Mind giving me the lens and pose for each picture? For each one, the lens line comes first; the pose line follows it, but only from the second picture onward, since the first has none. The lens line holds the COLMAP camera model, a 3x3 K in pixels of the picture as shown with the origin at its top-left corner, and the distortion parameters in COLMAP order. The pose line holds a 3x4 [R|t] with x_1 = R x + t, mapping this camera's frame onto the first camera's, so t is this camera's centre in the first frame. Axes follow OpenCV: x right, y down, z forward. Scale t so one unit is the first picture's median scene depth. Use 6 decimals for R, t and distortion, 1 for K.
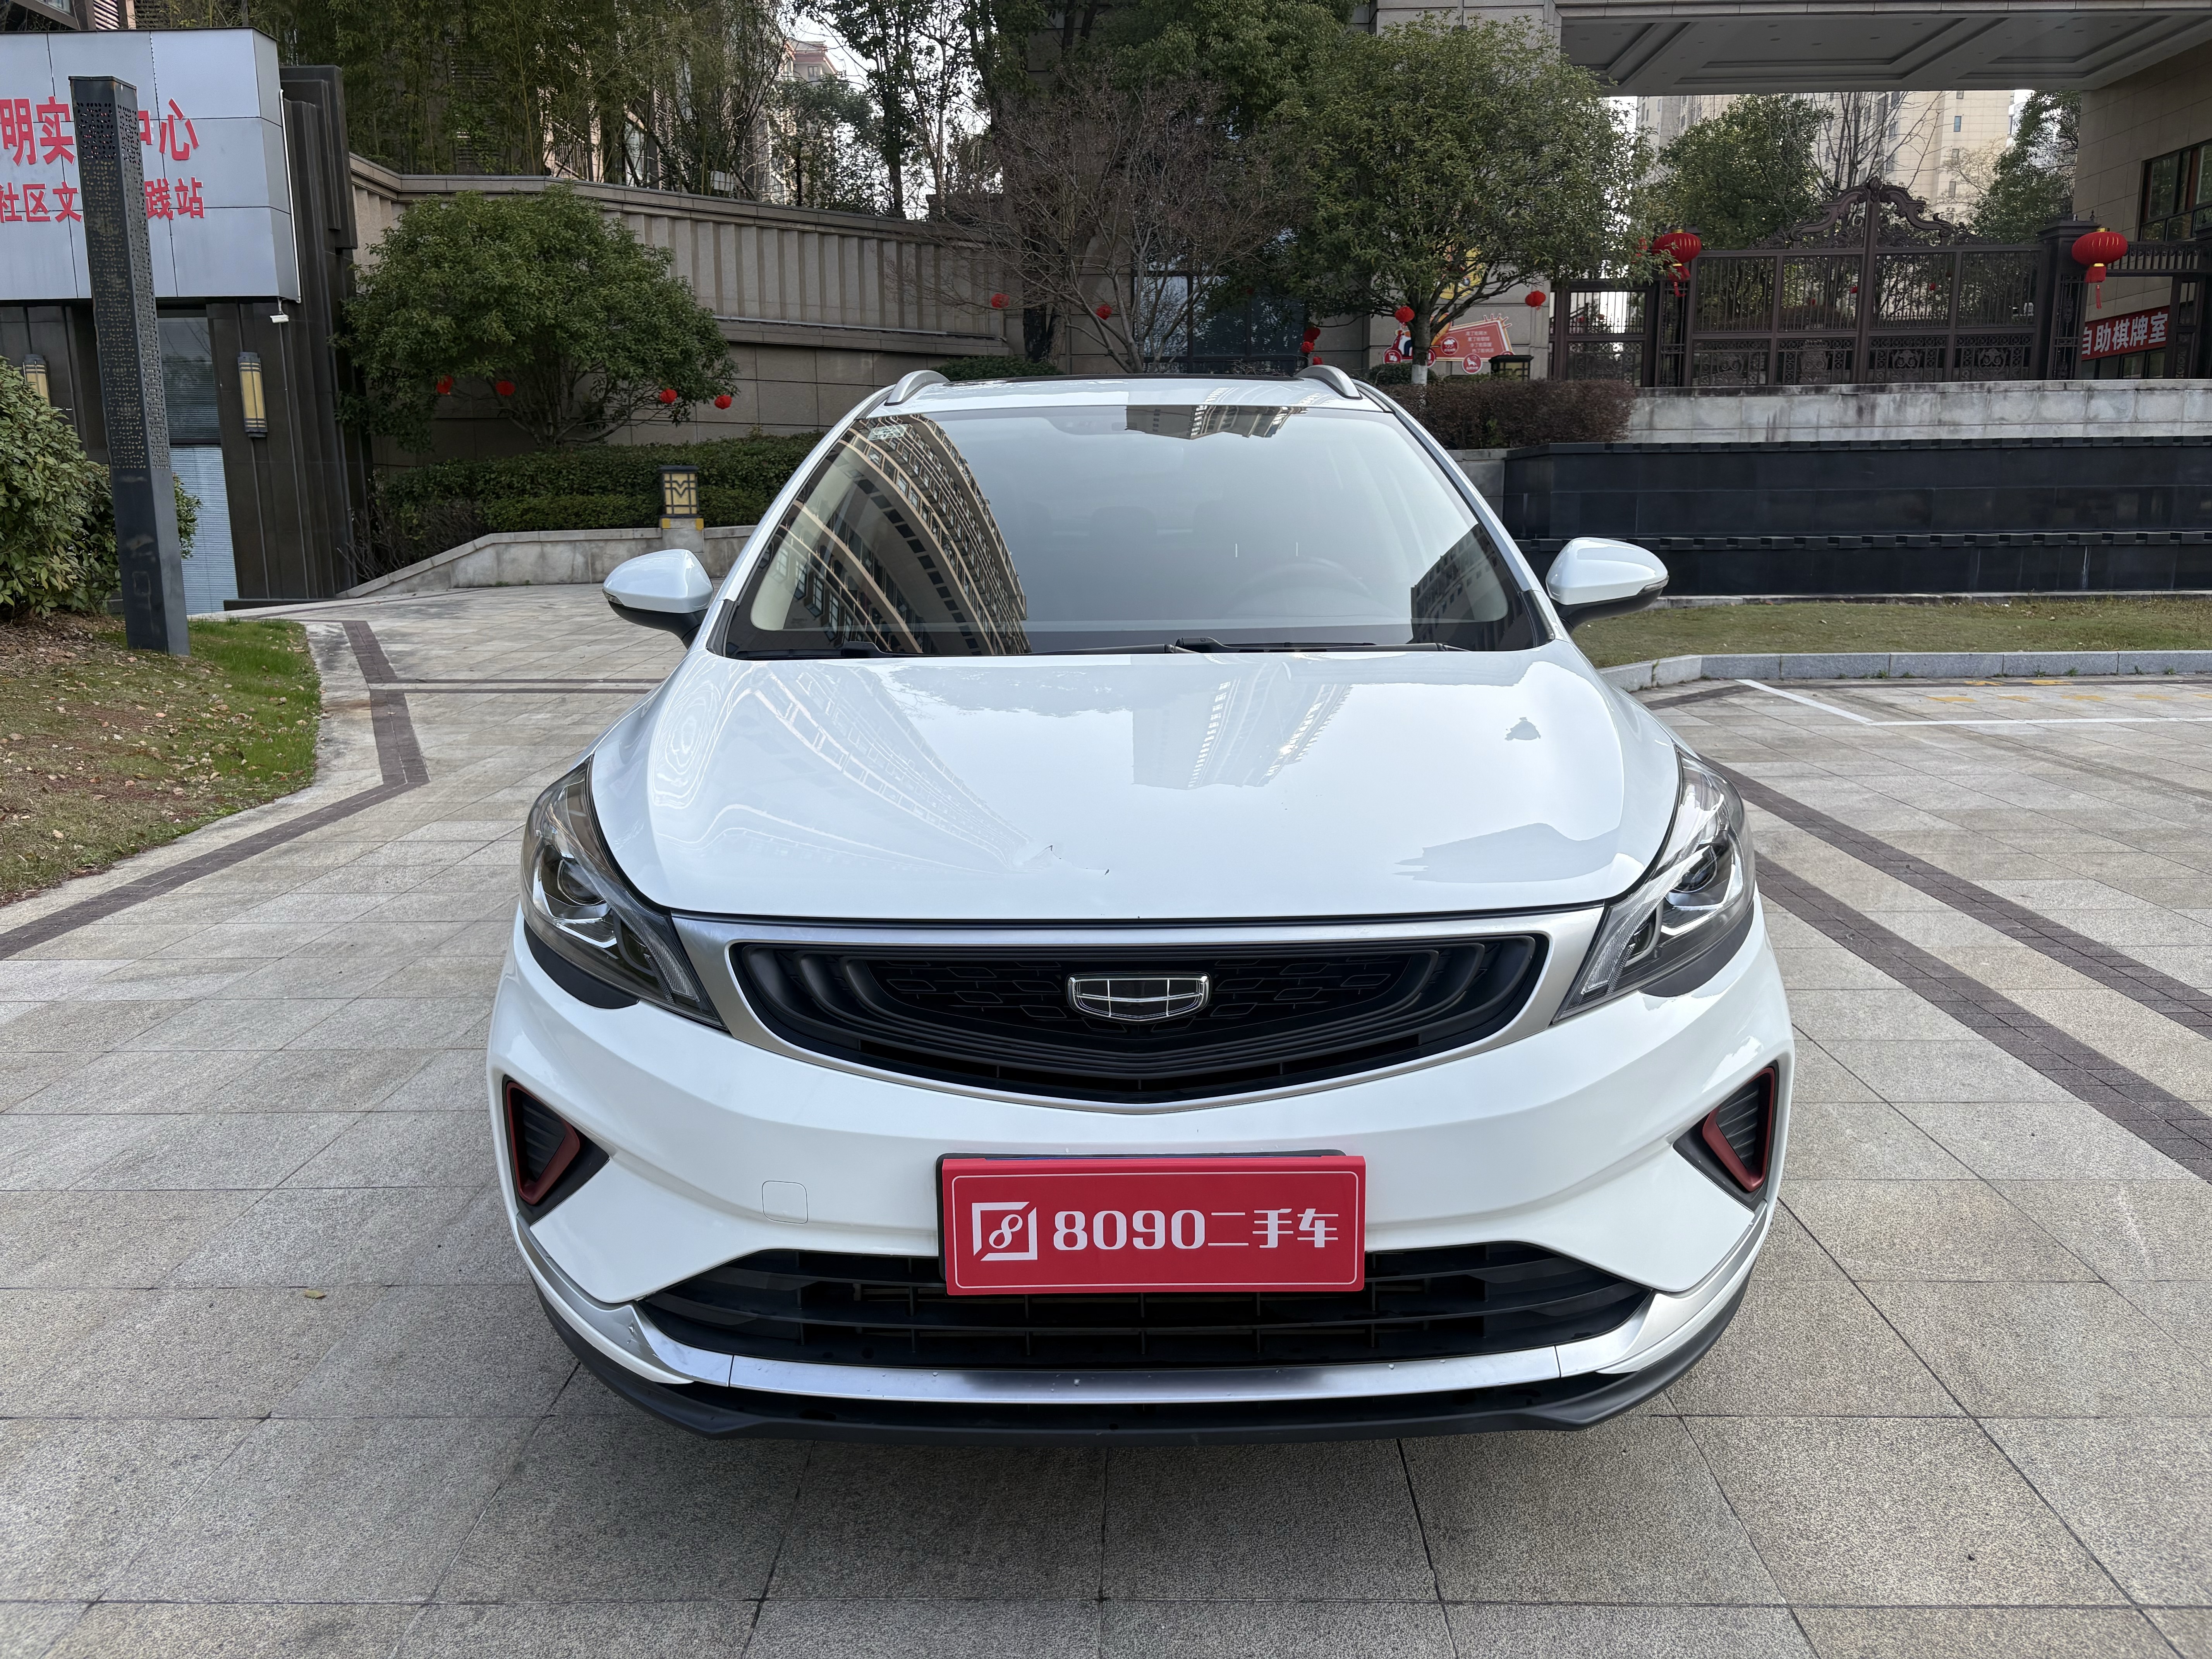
lens RADIAL K [[1680.9, 0, 1106.2], [0, 1680.9, 823.8], [0, 0, 1]] dist [0.052424, -0.063909]
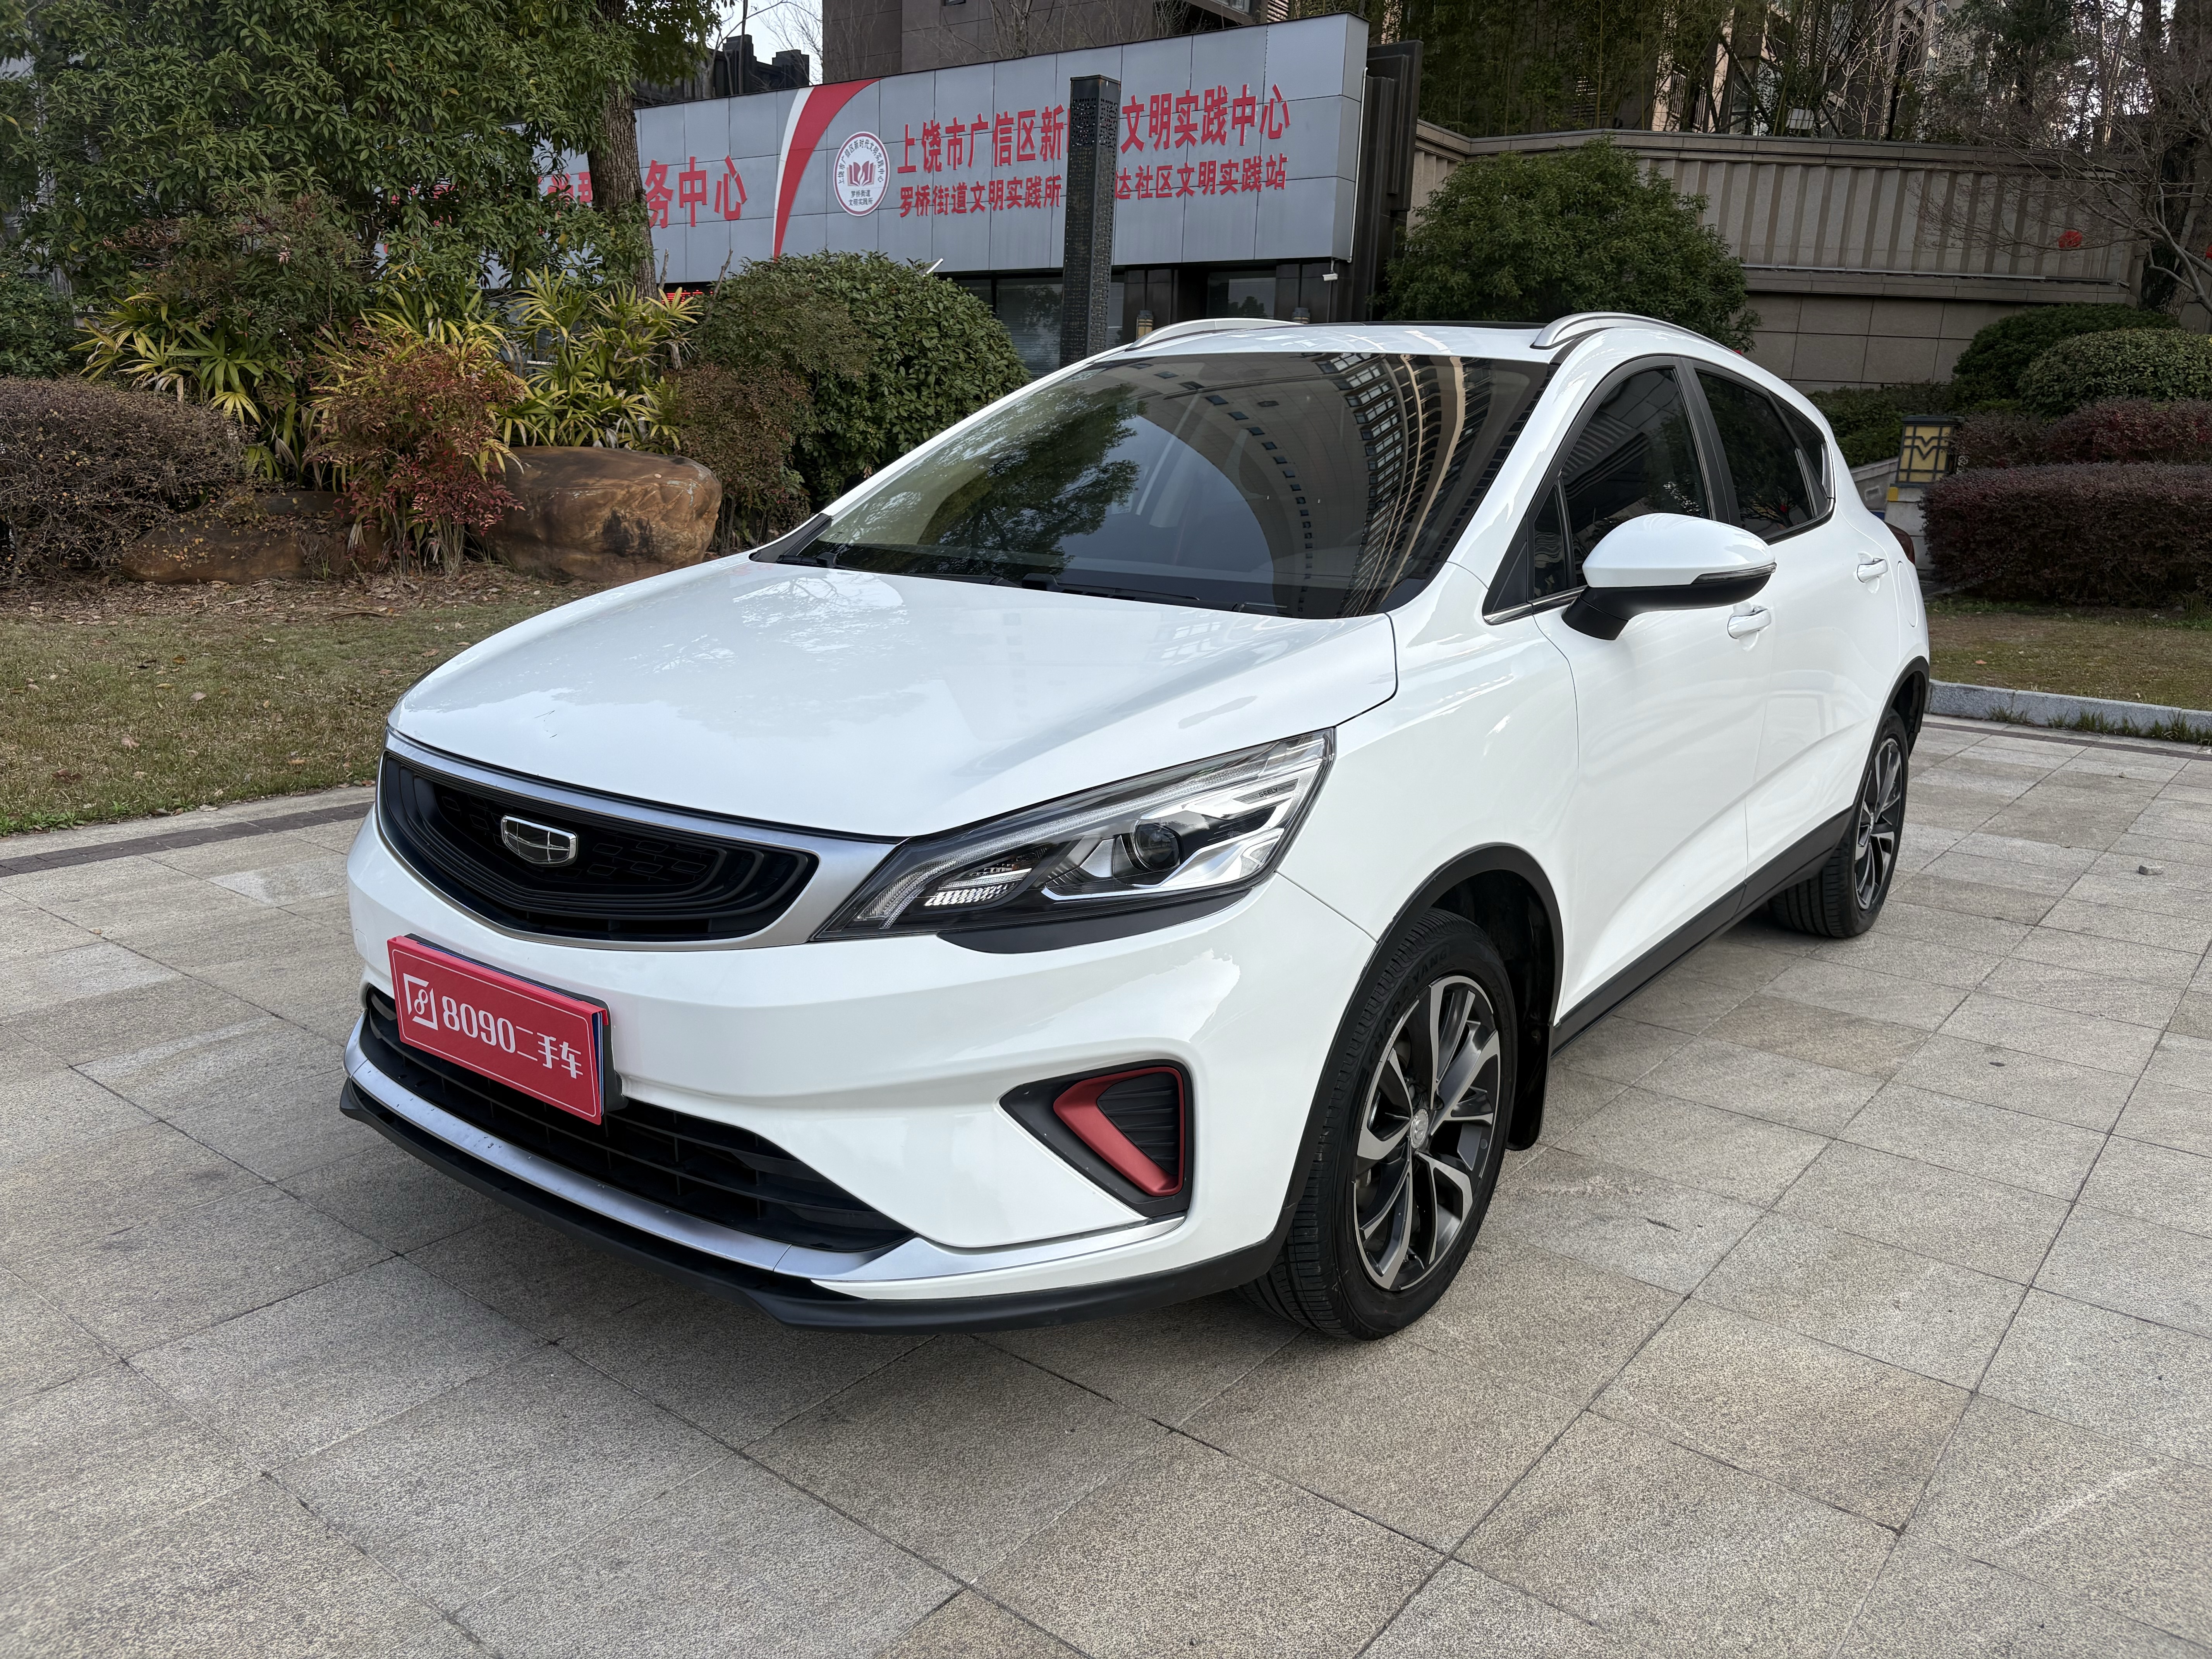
lens RADIAL K [[1681.5, 0, 1105.0], [0, 1681.5, 817.8], [0, 0, 1]] dist [0.017061, -0.002346]
pose [[0.800806, 0.170846, -0.574040, 0.314196], [-0.157471, 0.984791, 0.073417, -0.019809], [0.577852, 0.031602, 0.815530, 0.079252]]
